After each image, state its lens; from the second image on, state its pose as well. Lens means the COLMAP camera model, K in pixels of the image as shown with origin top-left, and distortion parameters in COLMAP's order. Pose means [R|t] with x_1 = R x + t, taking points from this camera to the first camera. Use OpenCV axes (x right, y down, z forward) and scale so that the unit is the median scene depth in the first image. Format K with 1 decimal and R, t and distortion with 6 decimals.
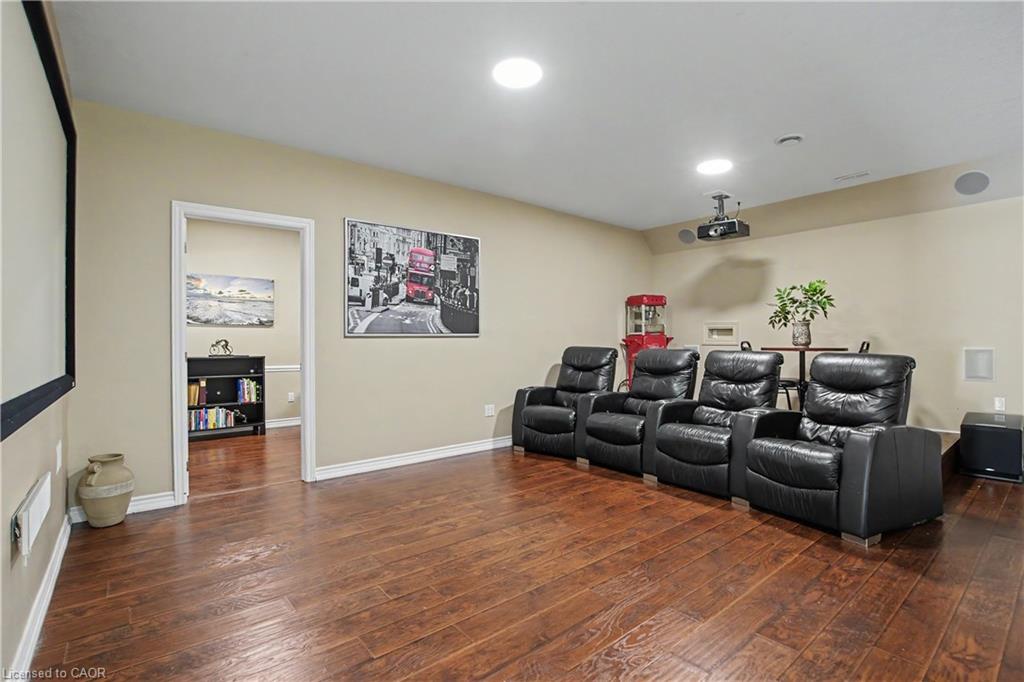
lens RADIAL K [[484.1, 0, 516.1], [0, 484.1, 338.1], [0, 0, 1]] dist [-0.034918, 0.004005]
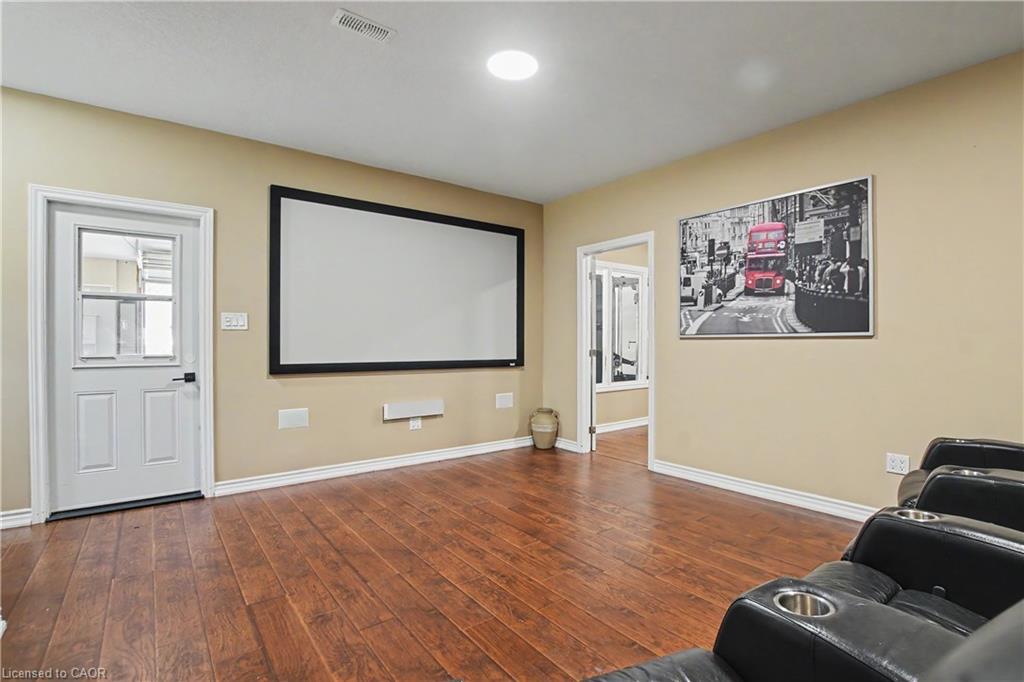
lens RADIAL K [[484.1, 0, 517.3], [0, 484.1, 343.8], [0, 0, 1]] dist [-0.034918, 0.004005]
pose [[-0.030540, 0.008279, -0.999499, 0.617392], [0.001845, 0.999964, 0.008227, -0.000184], [0.999532, -0.001593, -0.030555, 0.660739]]
